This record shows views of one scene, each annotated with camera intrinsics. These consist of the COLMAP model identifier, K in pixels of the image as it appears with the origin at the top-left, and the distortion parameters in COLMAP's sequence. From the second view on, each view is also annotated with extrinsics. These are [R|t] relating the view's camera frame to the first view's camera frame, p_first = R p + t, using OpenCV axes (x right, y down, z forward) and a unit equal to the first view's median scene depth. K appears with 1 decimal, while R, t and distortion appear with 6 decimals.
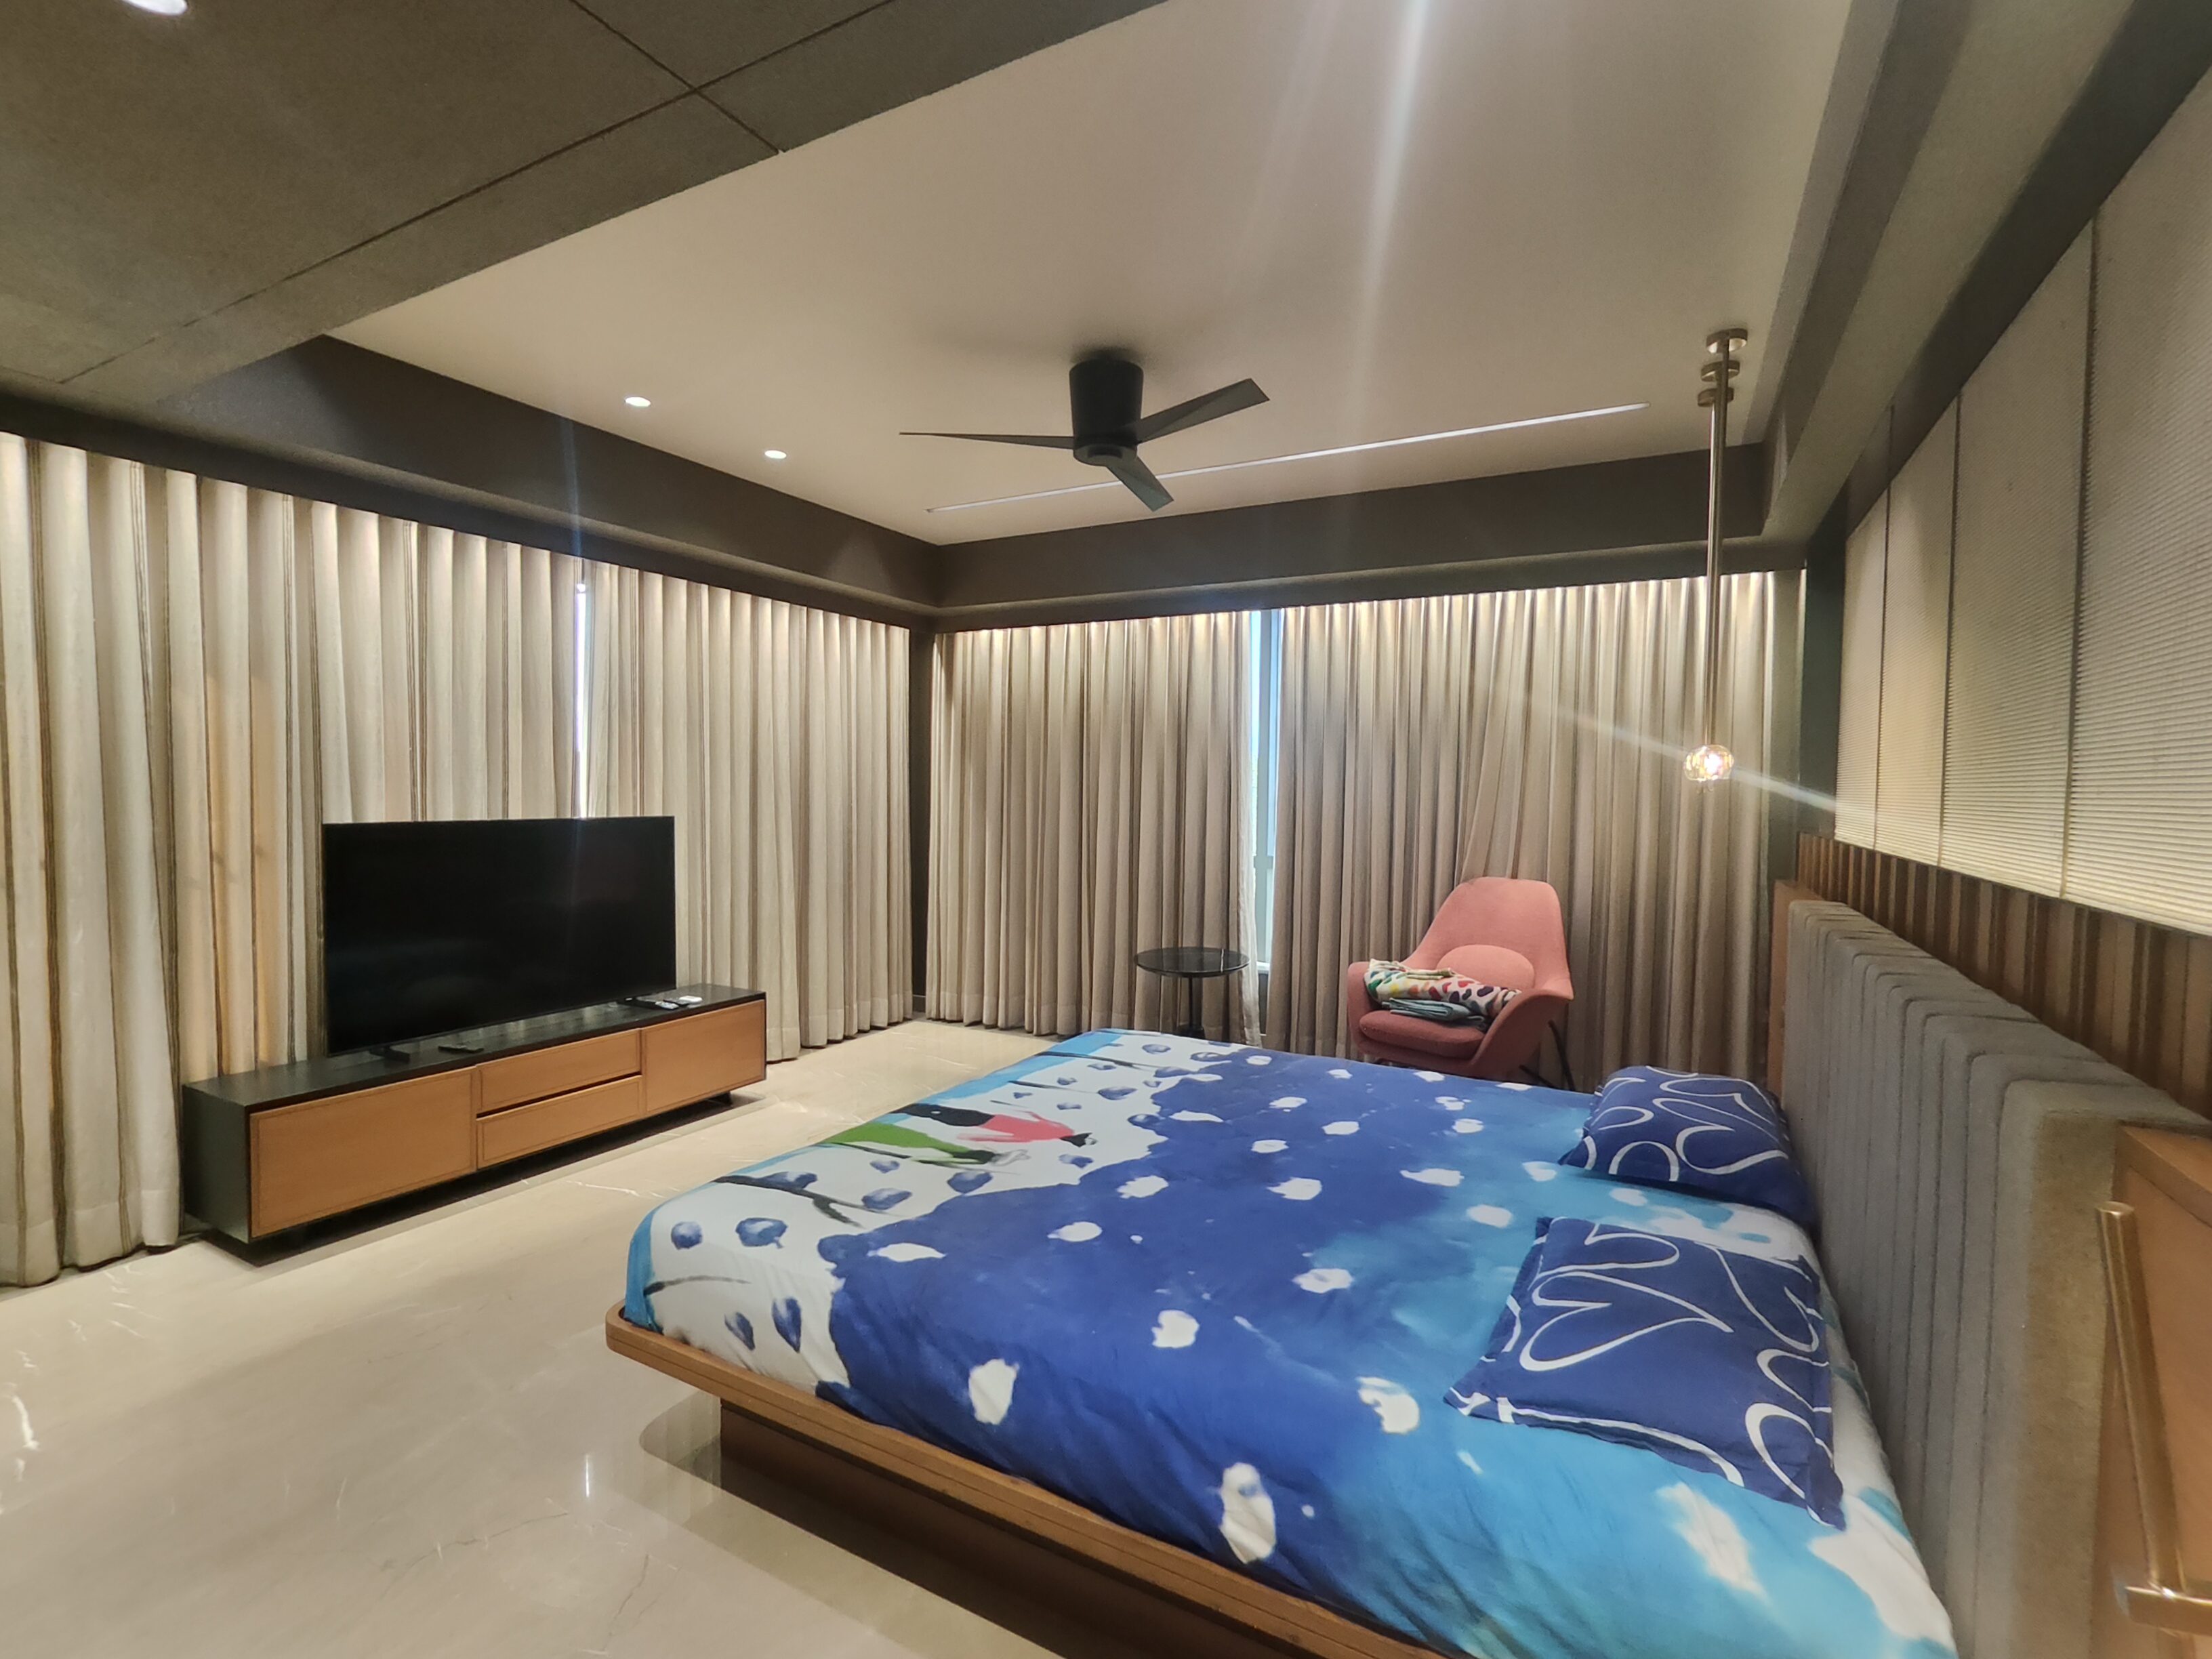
lens RADIAL K [[1011.7, 0, 1112.8], [0, 1011.7, 891.9], [0, 0, 1]] dist [-0.026444, 0.000243]
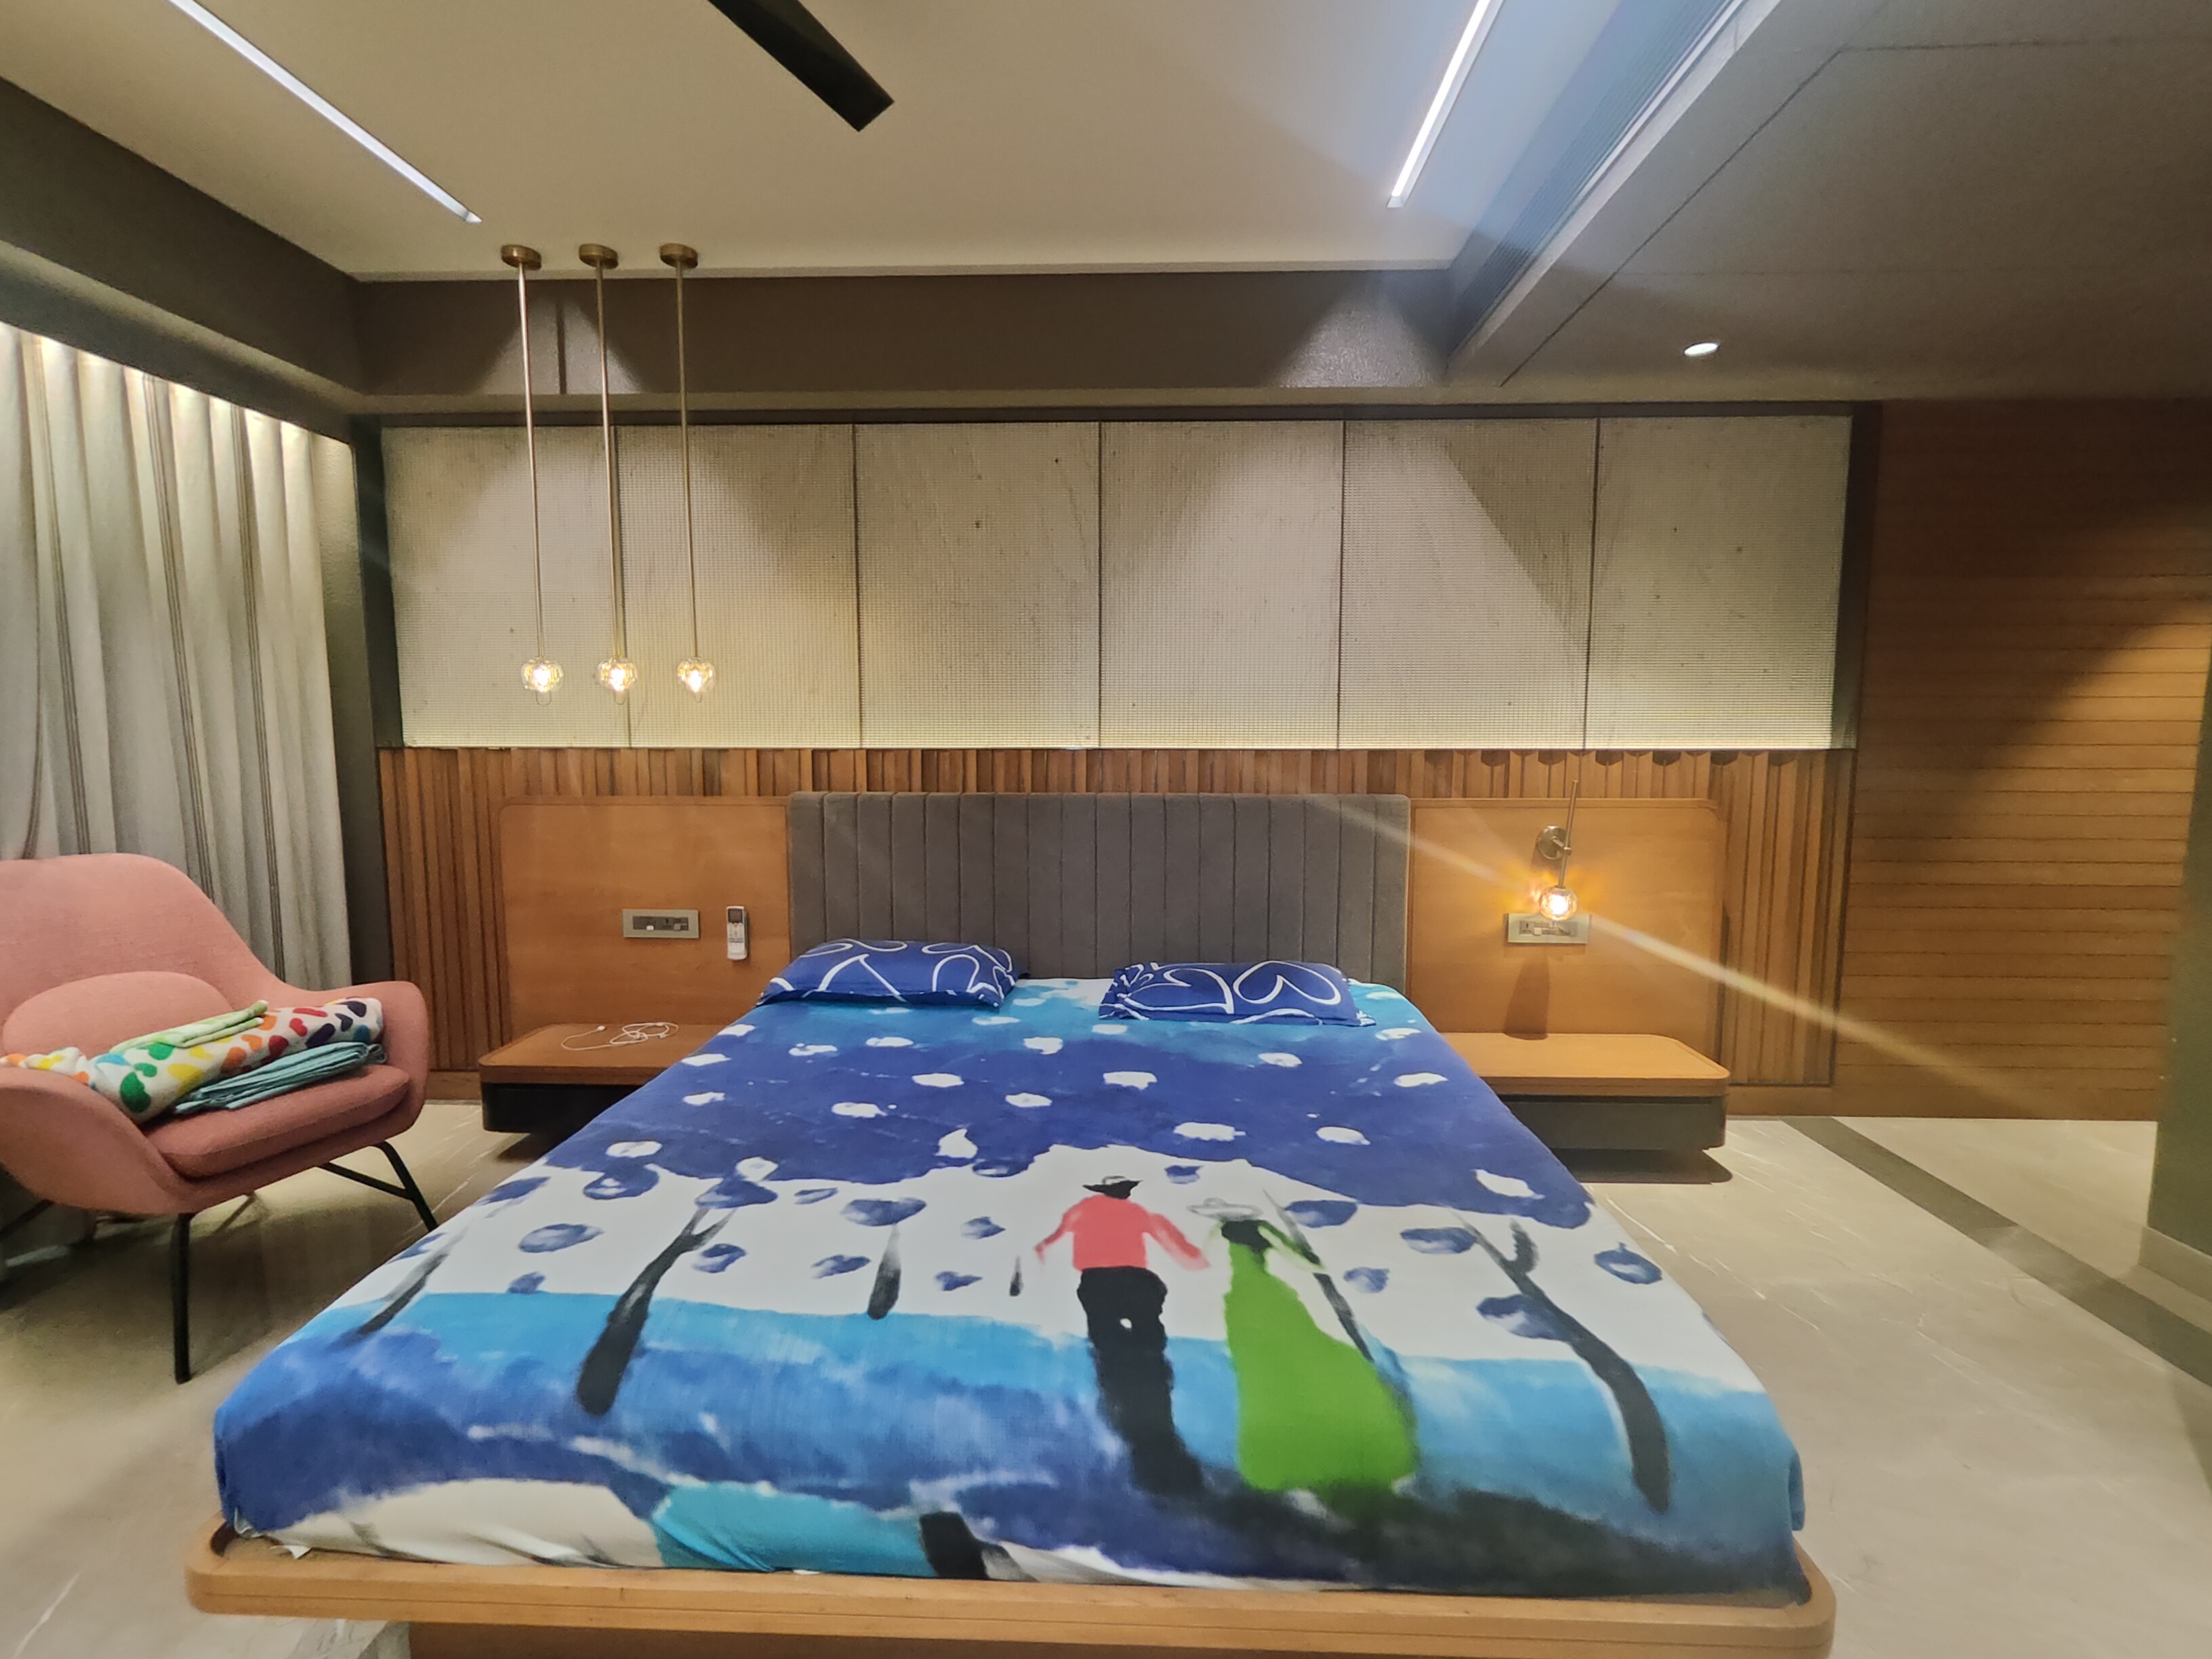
lens RADIAL K [[1010.5, 0, 1110.2], [0, 1010.5, 827.6], [0, 0, 1]] dist [-0.004620, 0.002197]
pose [[-0.442807, -0.100065, 0.891016, -0.612121], [0.085170, 0.984565, 0.152898, -0.109541], [-0.892563, 0.143592, -0.427450, 1.208930]]
